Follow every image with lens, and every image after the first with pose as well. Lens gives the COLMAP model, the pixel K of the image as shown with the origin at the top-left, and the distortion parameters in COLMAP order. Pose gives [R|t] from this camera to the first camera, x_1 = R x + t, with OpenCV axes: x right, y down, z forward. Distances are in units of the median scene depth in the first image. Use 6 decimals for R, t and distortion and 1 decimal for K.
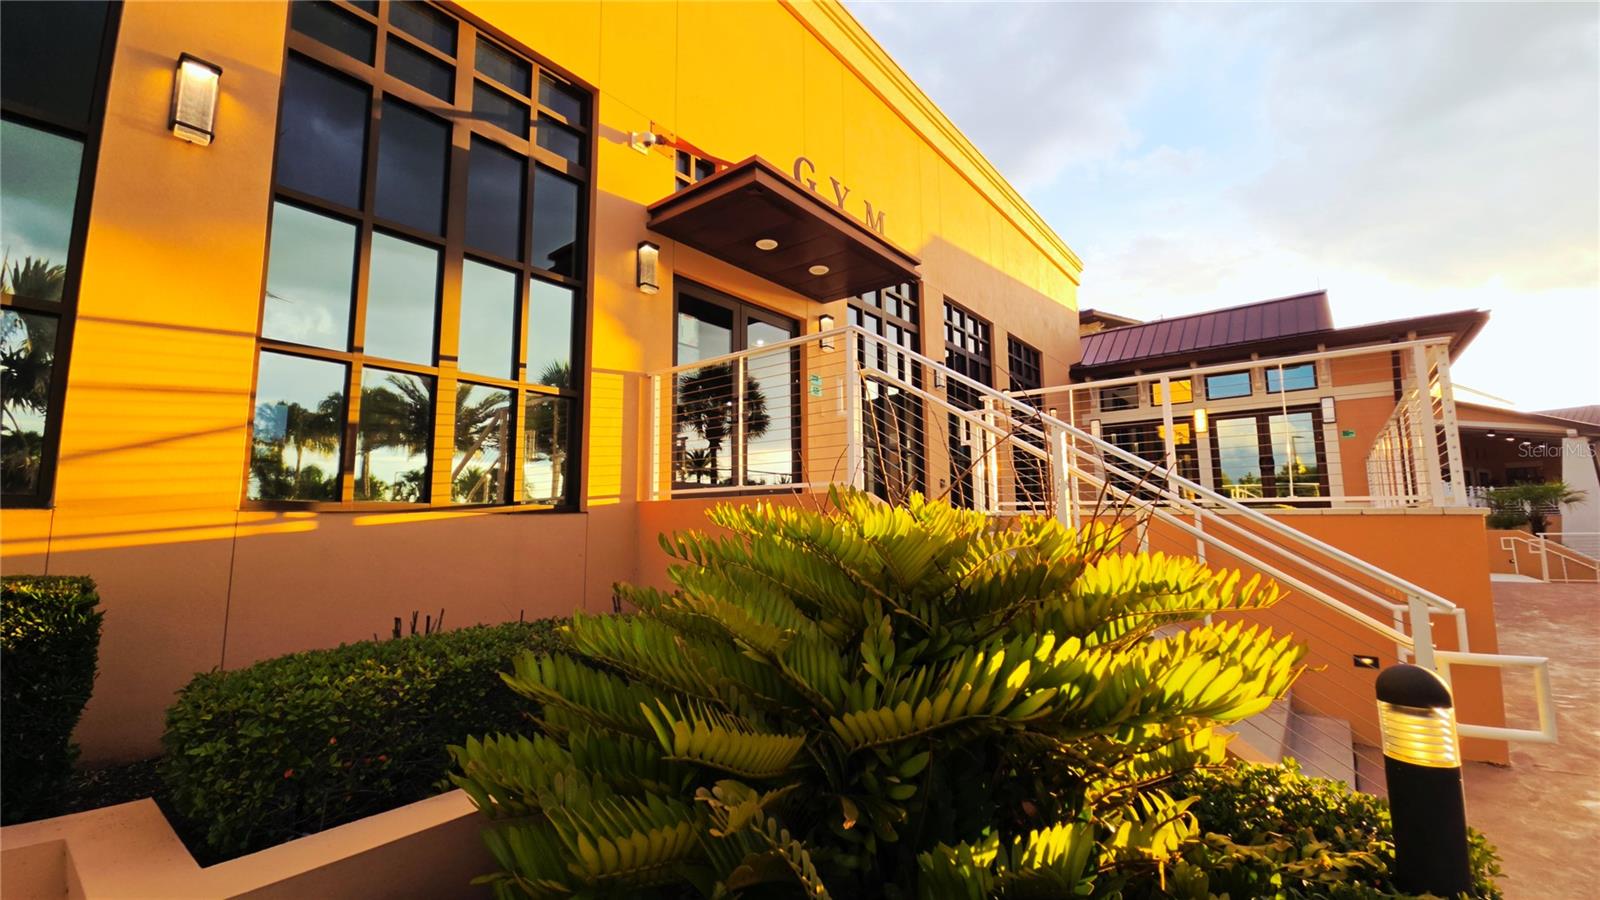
lens RADIAL K [[646.3, 0, 803.3], [0, 646.3, 446.6], [0, 0, 1]] dist [0.009374, -0.007049]
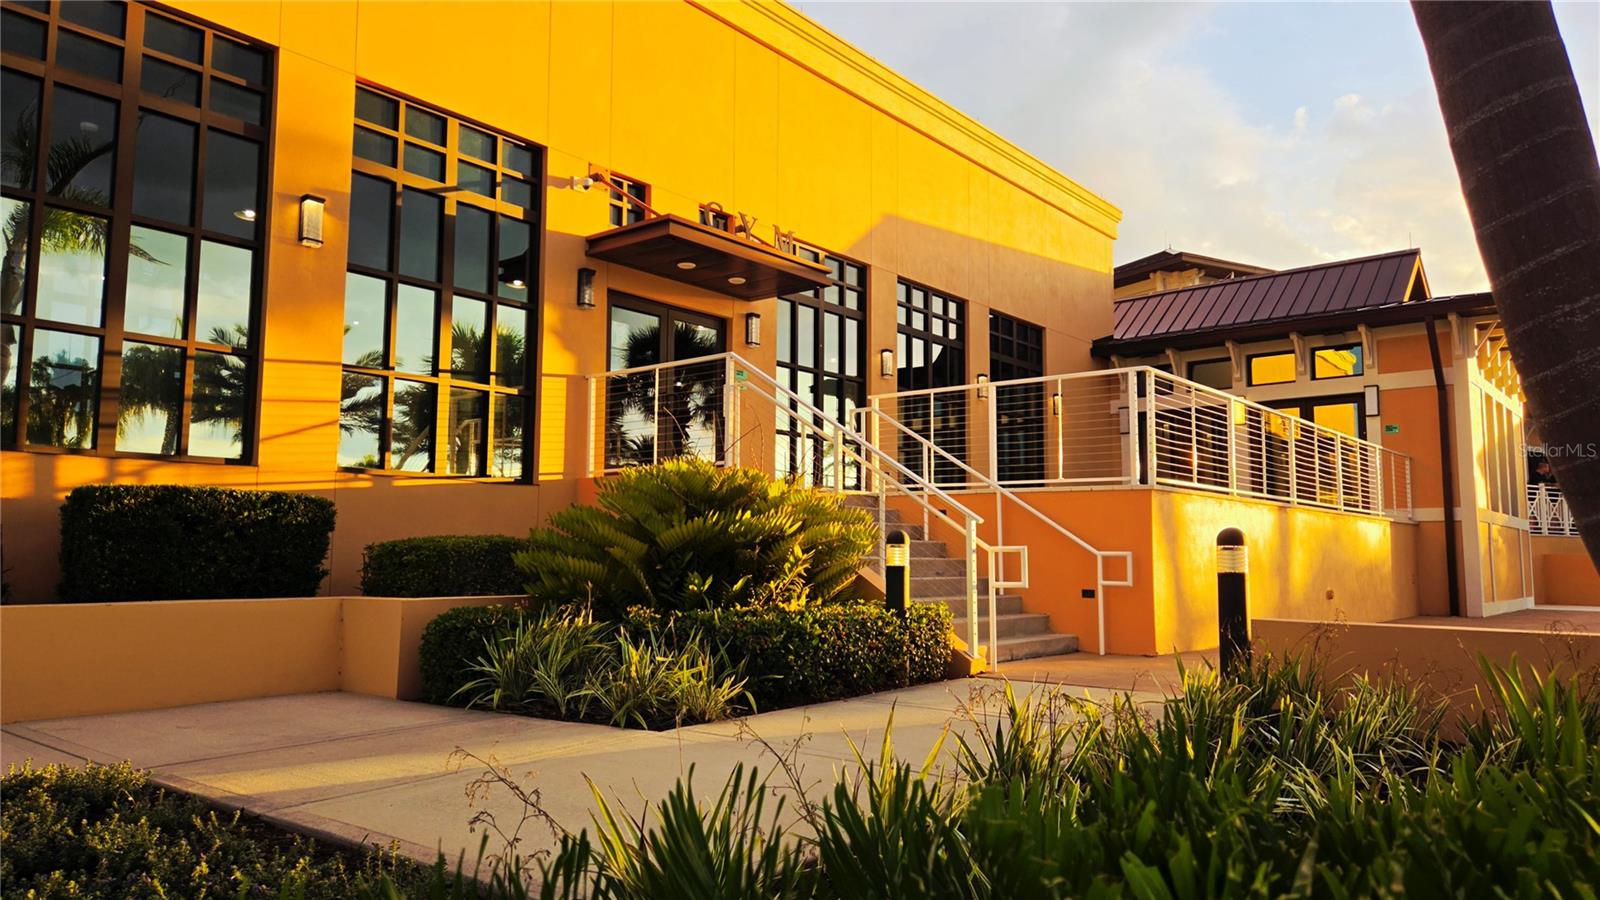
lens RADIAL K [[1053.6, 0, 800.0], [0, 1053.6, 450.0], [0, 0, 1]] dist [0.077634, -0.001365]
pose [[0.999561, 0.013131, -0.026548, 0.232520], [-0.012736, 0.999807, 0.014983, -0.007673], [0.026739, -0.014638, 0.999535, -1.047818]]
